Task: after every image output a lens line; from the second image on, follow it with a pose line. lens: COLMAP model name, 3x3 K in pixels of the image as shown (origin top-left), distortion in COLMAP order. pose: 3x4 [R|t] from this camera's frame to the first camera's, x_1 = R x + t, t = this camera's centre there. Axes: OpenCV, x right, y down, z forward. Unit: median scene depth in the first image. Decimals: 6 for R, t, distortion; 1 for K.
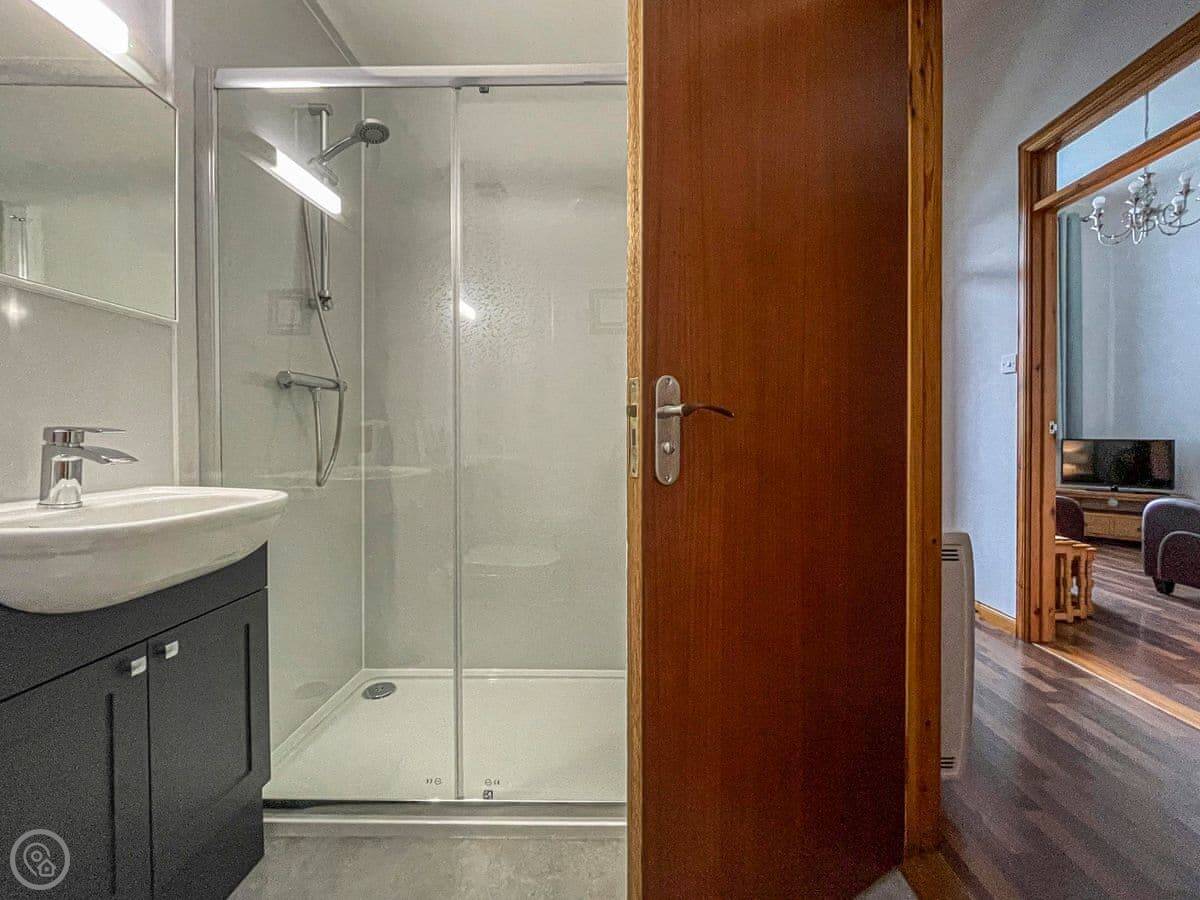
lens RADIAL K [[487.8, 0, 611.4], [0, 487.8, 443.9], [0, 0, 1]] dist [-0.000444, -0.000094]
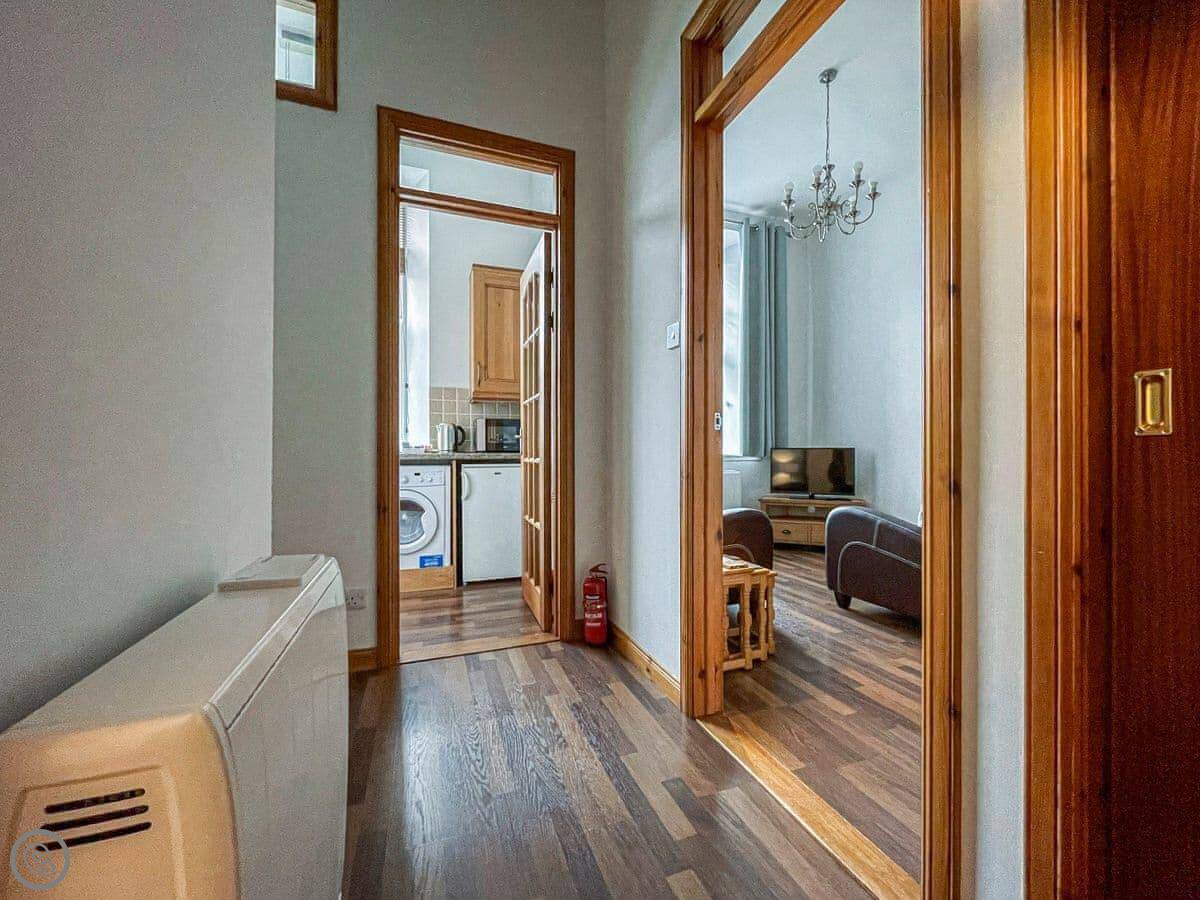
lens RADIAL K [[489.0, 0, 605.6], [0, 489.0, 454.6], [0, 0, 1]] dist [0.012029, -0.000021]
pose [[0.930913, 0.001765, 0.365238, 0.395943], [0.001201, 0.999968, -0.007893, 0.018649], [-0.365240, 0.007787, 0.930881, 0.308721]]
